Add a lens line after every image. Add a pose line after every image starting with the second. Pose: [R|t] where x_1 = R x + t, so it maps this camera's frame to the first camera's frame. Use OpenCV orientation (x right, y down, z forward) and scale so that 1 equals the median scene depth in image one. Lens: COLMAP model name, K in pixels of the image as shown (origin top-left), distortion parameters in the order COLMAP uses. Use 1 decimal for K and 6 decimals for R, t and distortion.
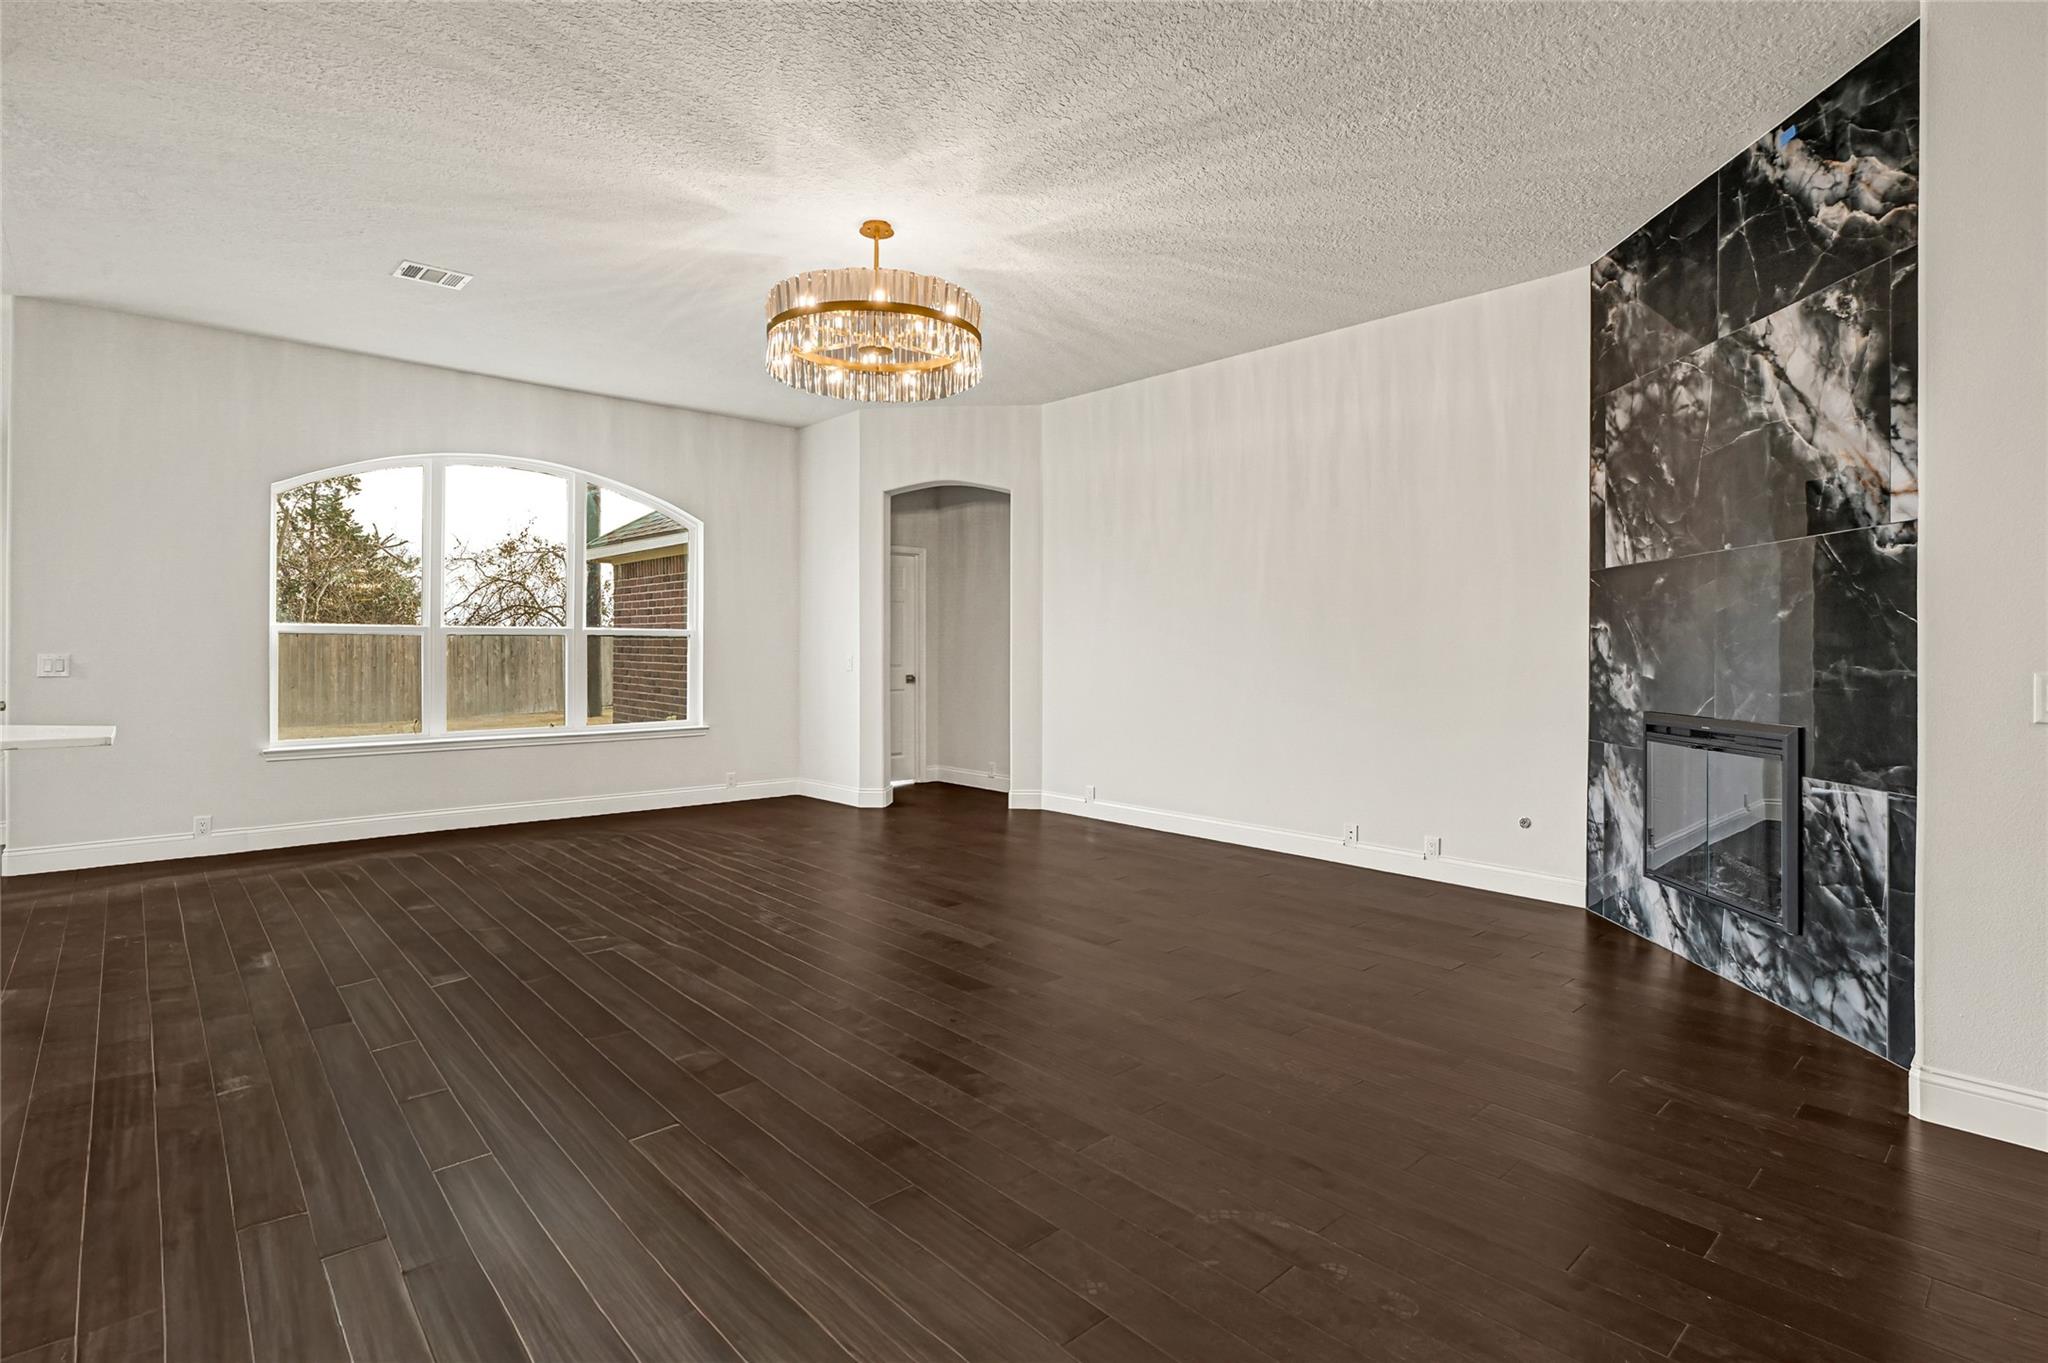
lens RADIAL K [[997.8, 0, 1021.6], [0, 997.8, 645.3], [0, 0, 1]] dist [0.005444, -0.000490]
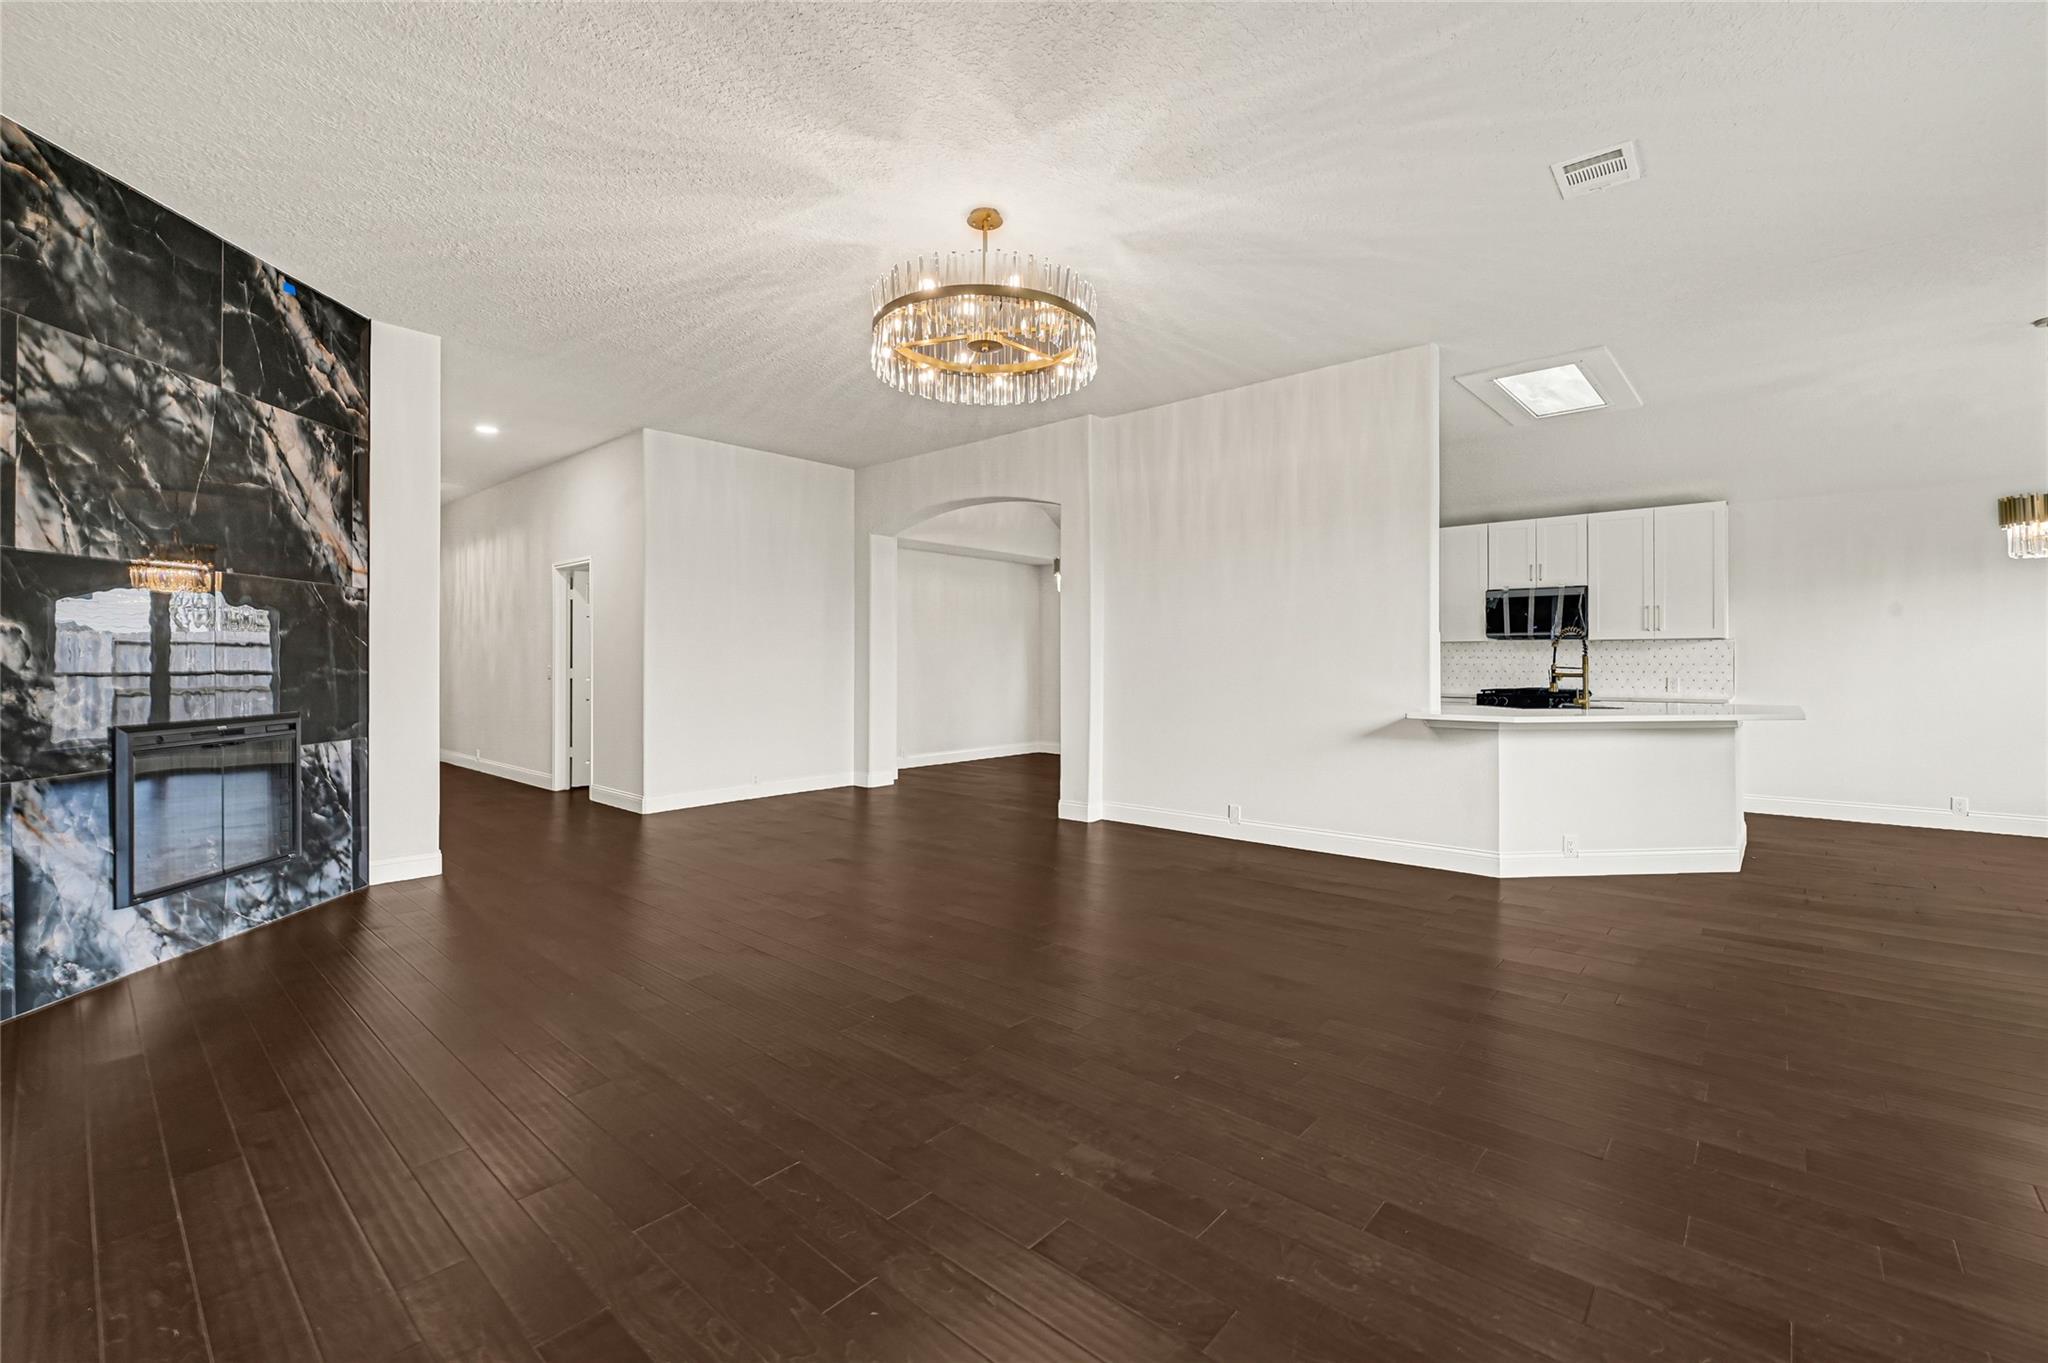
lens RADIAL K [[871.8, 0, 1031.9], [0, 871.8, 665.6], [0, 0, 1]] dist [-0.003841, 0.000727]
pose [[-0.993221, -0.007566, -0.115993, -0.129183], [-0.007644, 0.999971, 0.000226, 0.006161], [0.115988, 0.001111, -0.993250, 2.404143]]
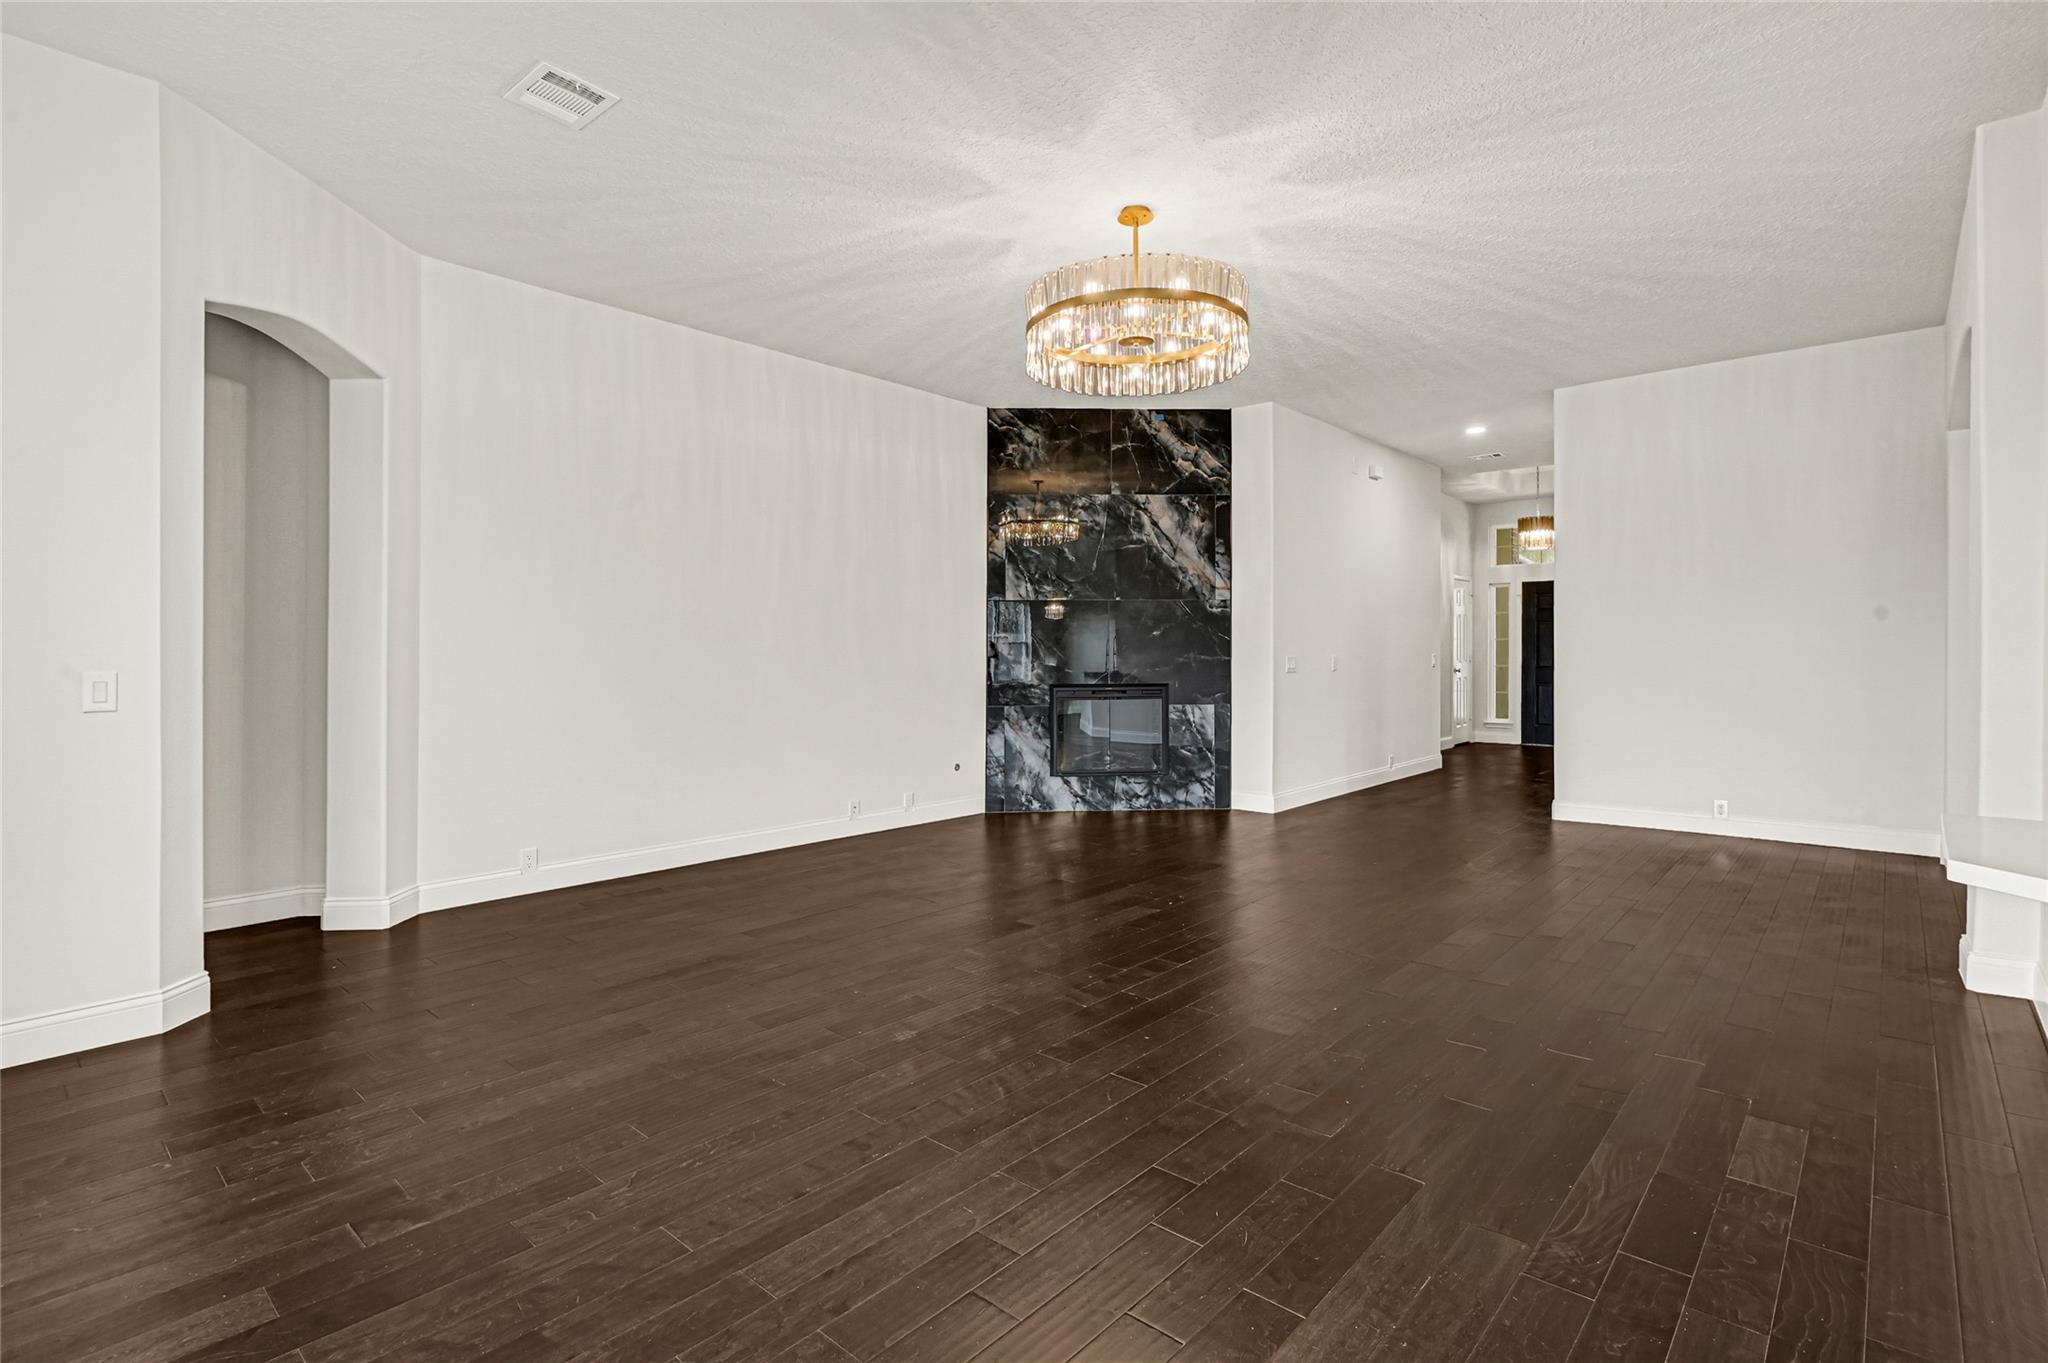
lens RADIAL K [[983.8, 0, 1025.2], [0, 983.8, 662.9], [0, 0, 1]] dist [0.002098, 0.000100]
pose [[-0.113344, -0.018181, 0.993389, -1.428224], [-0.000573, 0.999834, 0.018233, -0.004955], [-0.993556, 0.001497, -0.113336, 1.599461]]
